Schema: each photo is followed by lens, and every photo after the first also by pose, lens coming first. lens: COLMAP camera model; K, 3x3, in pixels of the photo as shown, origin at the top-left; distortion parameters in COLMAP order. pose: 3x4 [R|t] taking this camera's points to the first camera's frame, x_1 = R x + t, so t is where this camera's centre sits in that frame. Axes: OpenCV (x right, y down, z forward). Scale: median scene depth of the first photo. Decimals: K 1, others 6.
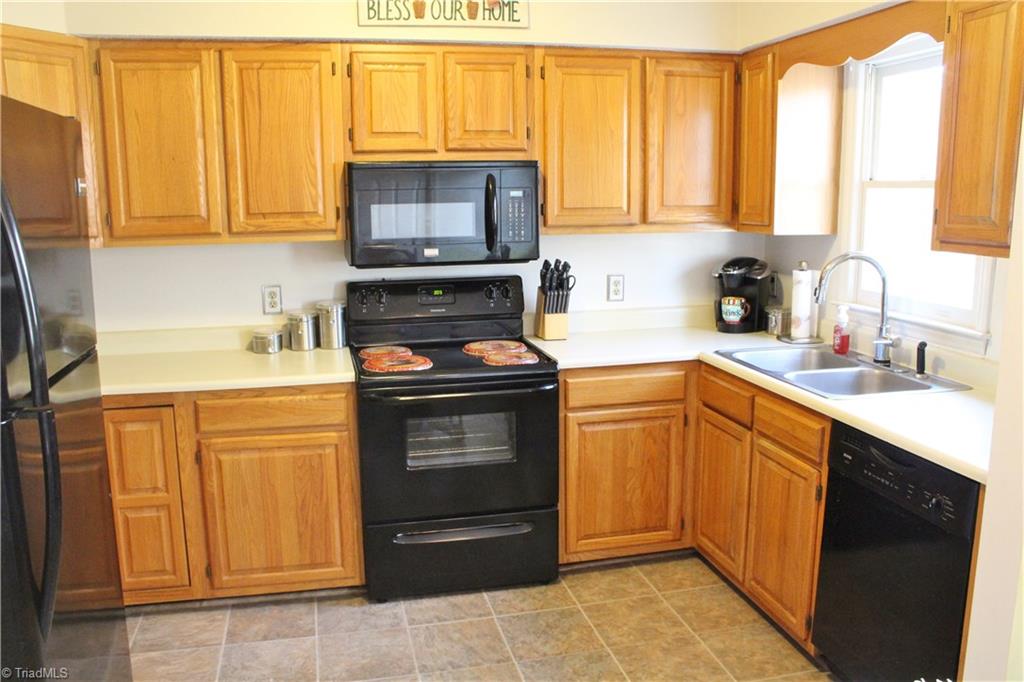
lens RADIAL K [[857.3, 0, 511.2], [0, 857.3, 346.0], [0, 0, 1]] dist [-0.147887, 0.107164]
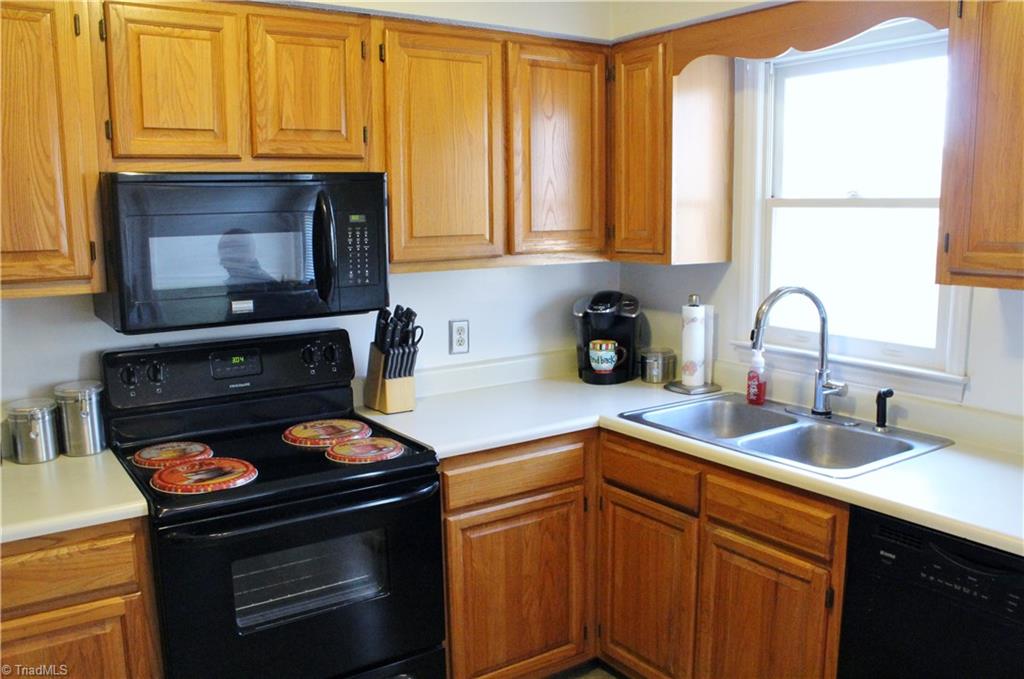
lens RADIAL K [[857.3, 0, 517.0], [0, 857.3, 347.3], [0, 0, 1]] dist [-0.147887, 0.107164]
pose [[0.931591, -0.058177, 0.358824, -0.132410], [0.067474, 0.997631, -0.013431, -0.052811], [-0.357192, 0.036724, 0.933309, 0.295085]]
